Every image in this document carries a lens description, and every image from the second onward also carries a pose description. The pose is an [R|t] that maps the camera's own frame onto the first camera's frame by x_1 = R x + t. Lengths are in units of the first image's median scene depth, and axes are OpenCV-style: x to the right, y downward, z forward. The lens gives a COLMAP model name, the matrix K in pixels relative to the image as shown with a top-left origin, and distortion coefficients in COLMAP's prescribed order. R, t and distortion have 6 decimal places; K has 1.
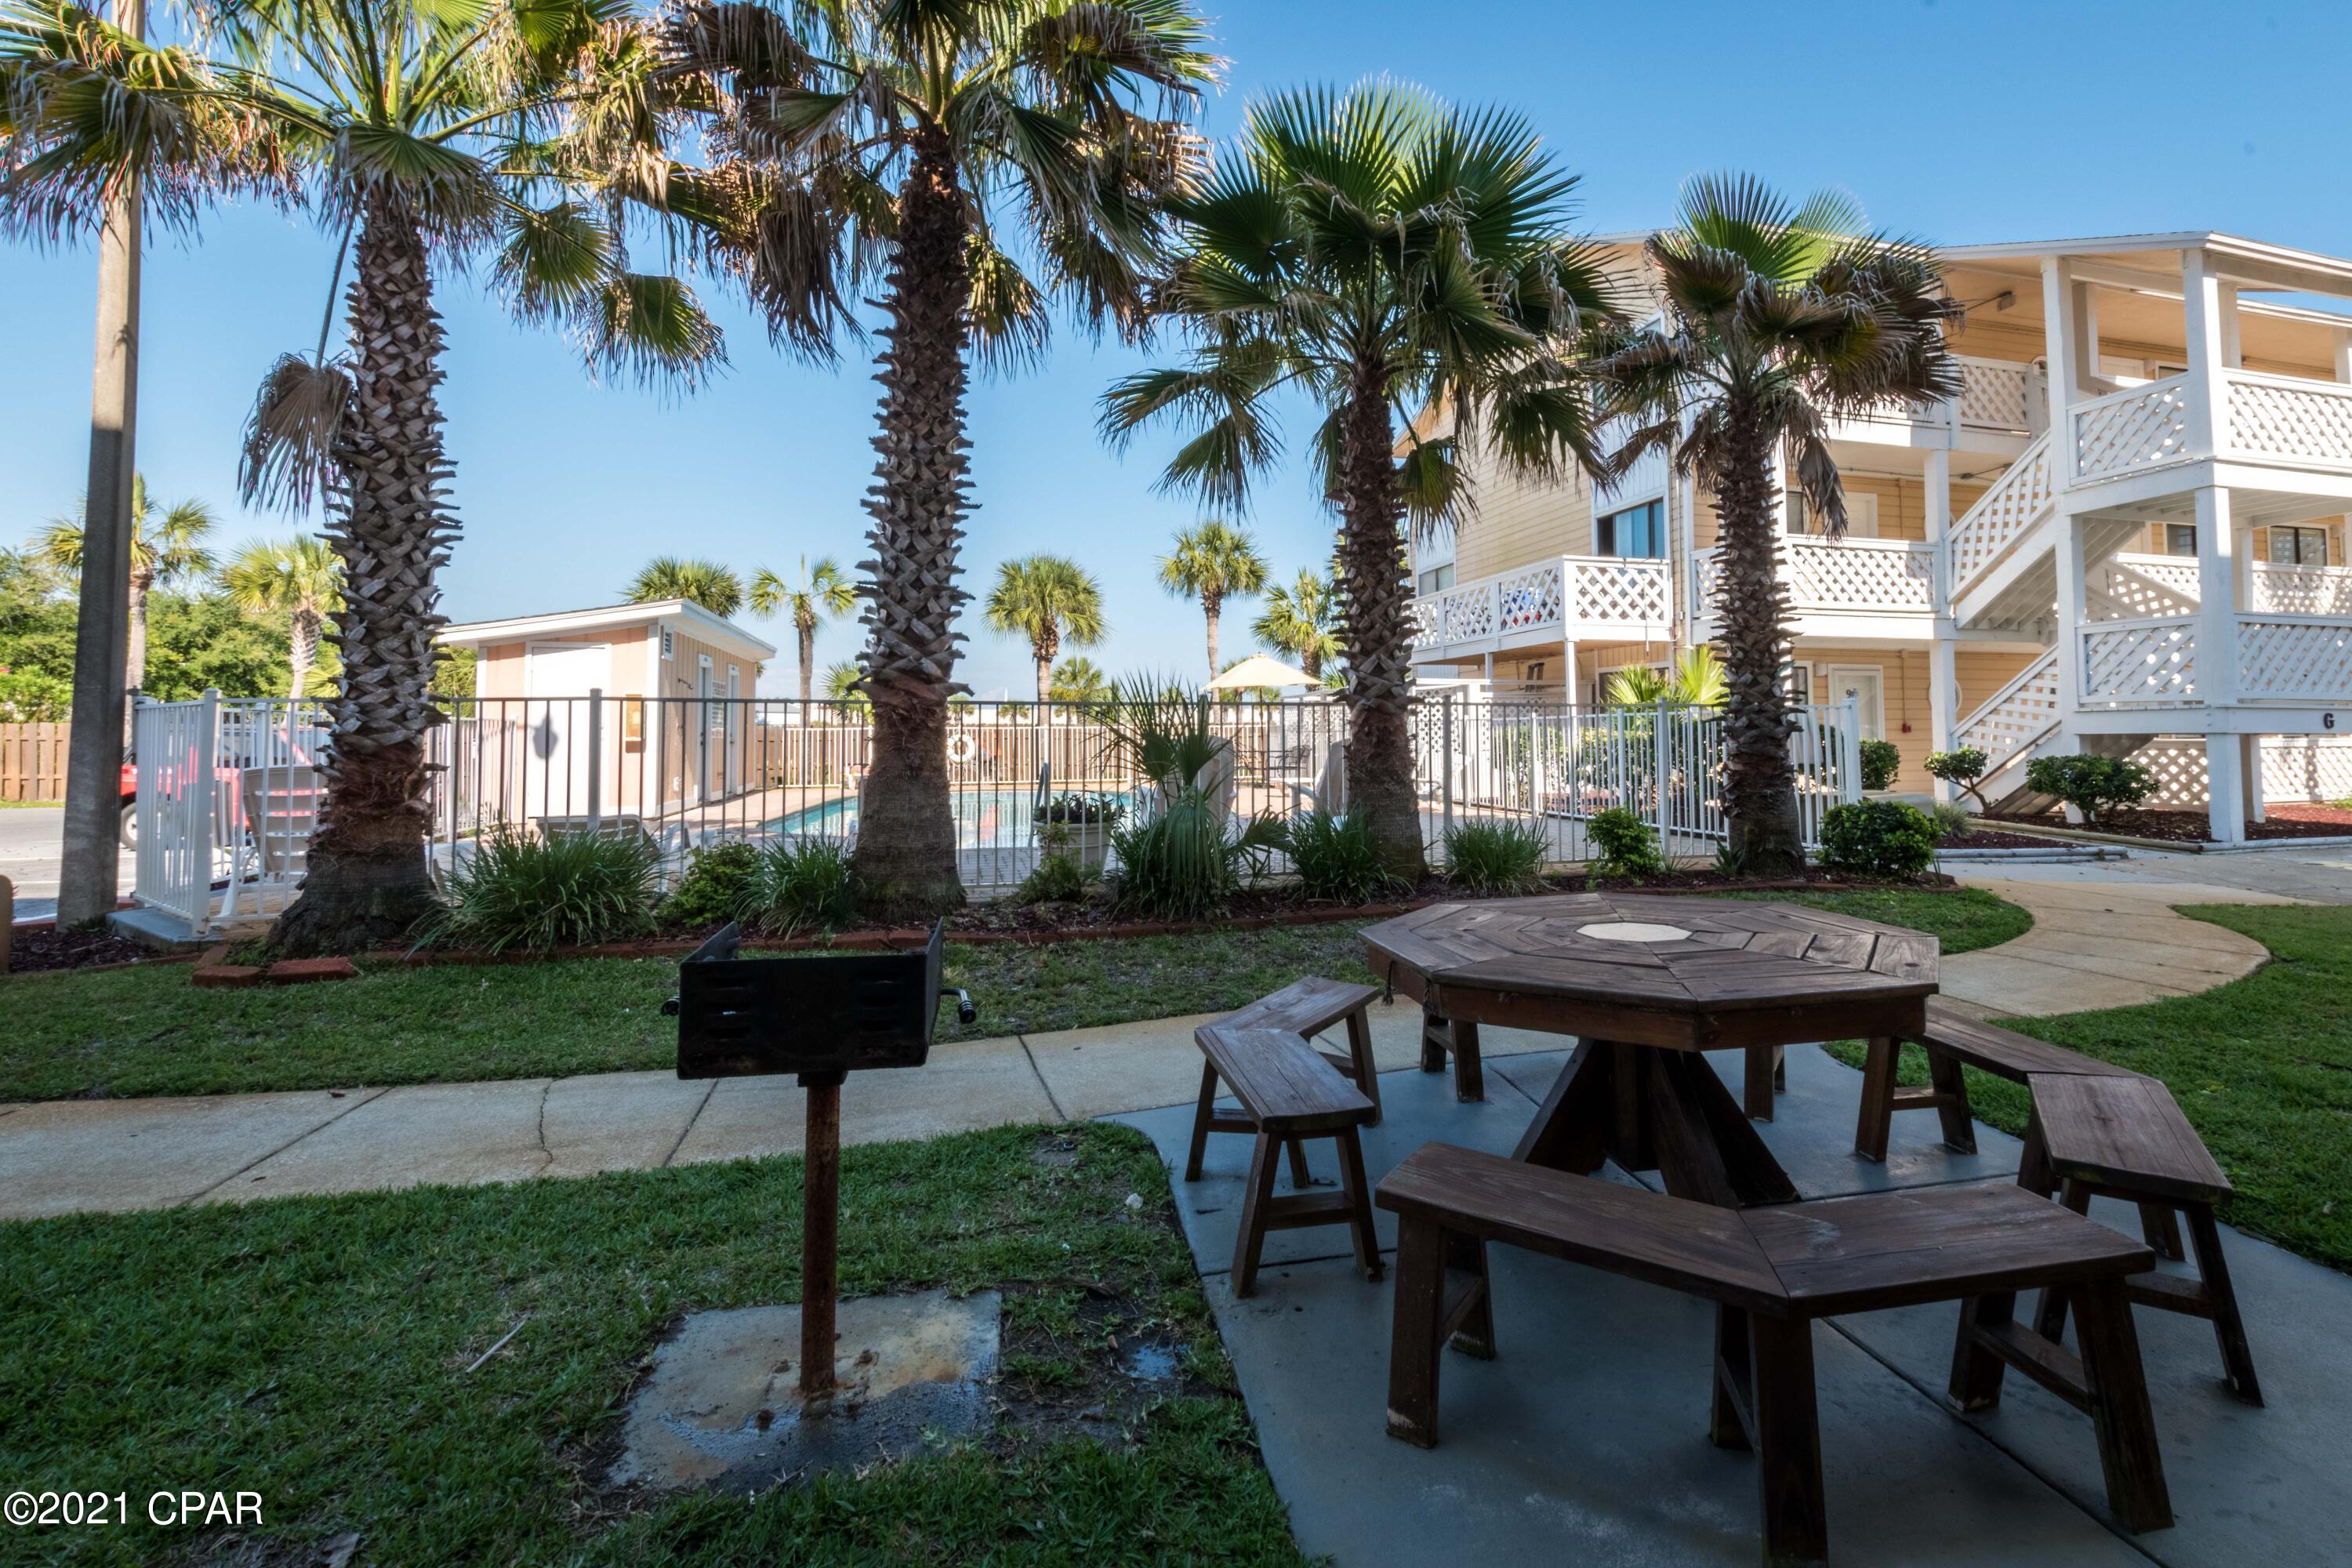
lens RADIAL K [[980.0, 0, 1180.8], [0, 980.0, 774.3], [0, 0, 1]] dist [0.002423, 0.000777]
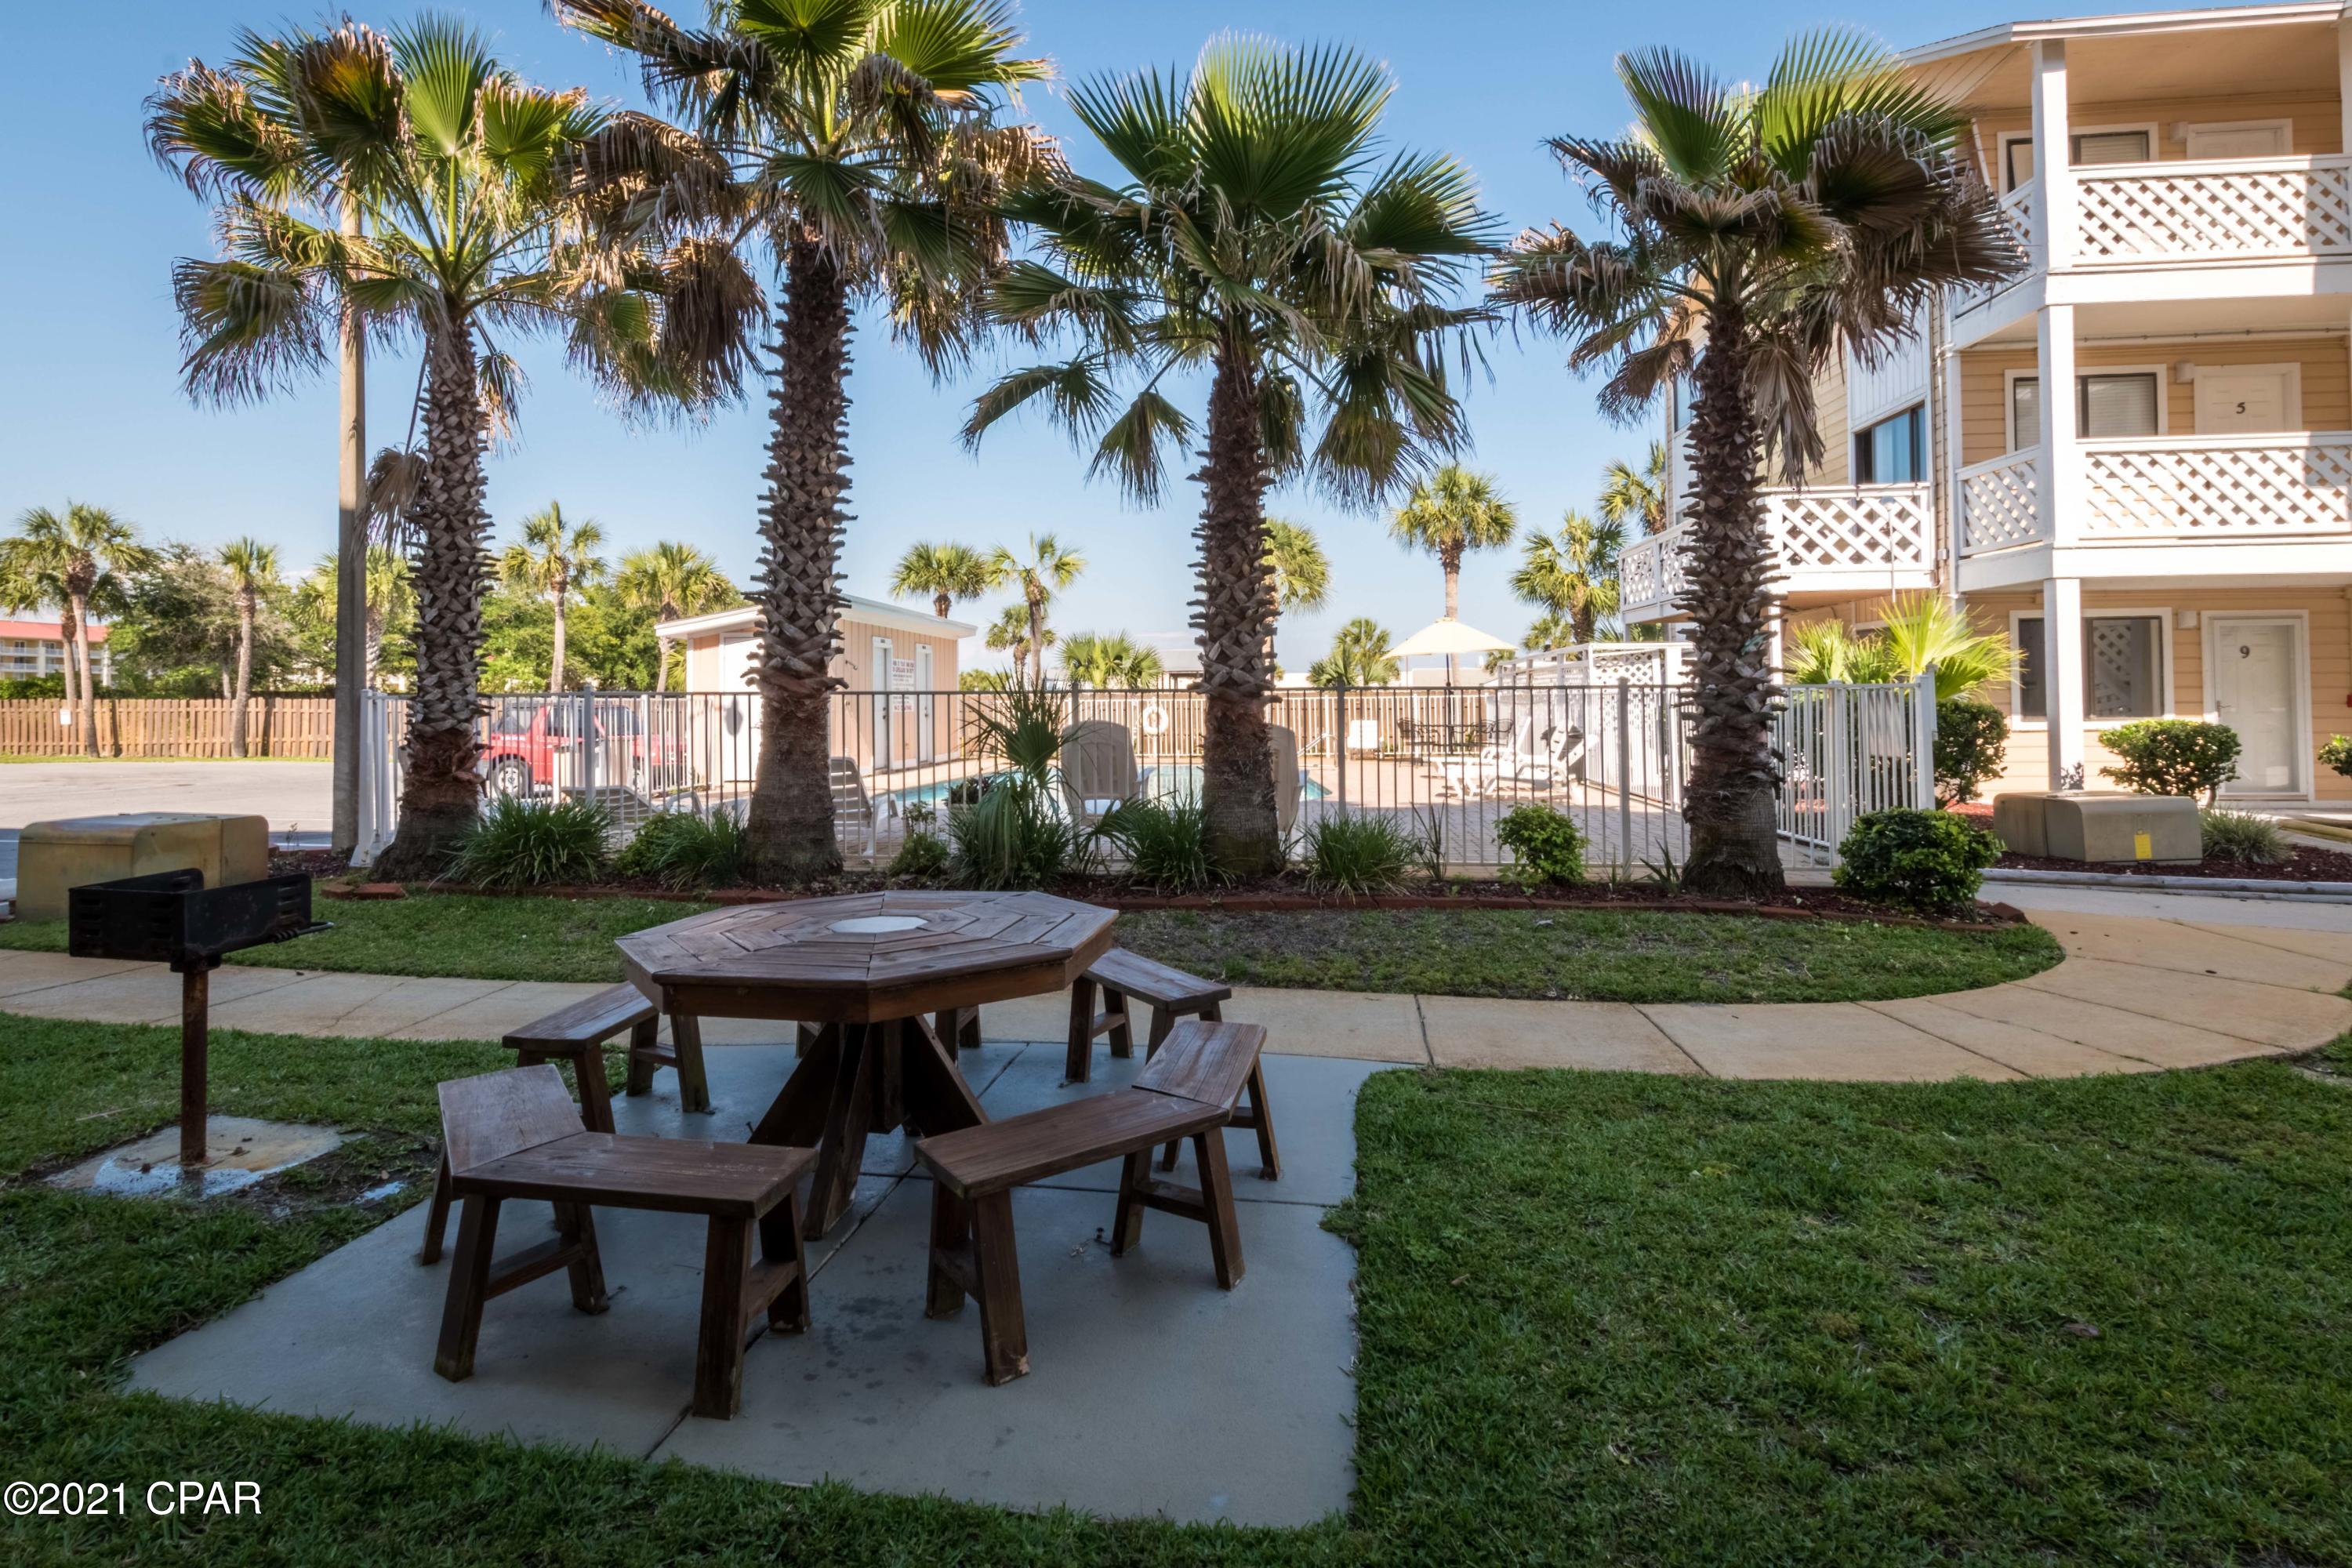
lens RADIAL K [[1068.4, 0, 1176.2], [0, 1068.4, 776.6], [0, 0, 1]] dist [0.004794, -0.001085]
pose [[0.930071, 0.024140, -0.366587, 0.540240], [-0.011629, 0.999273, 0.036298, -0.025219], [0.367197, -0.029497, 0.929675, -0.005977]]
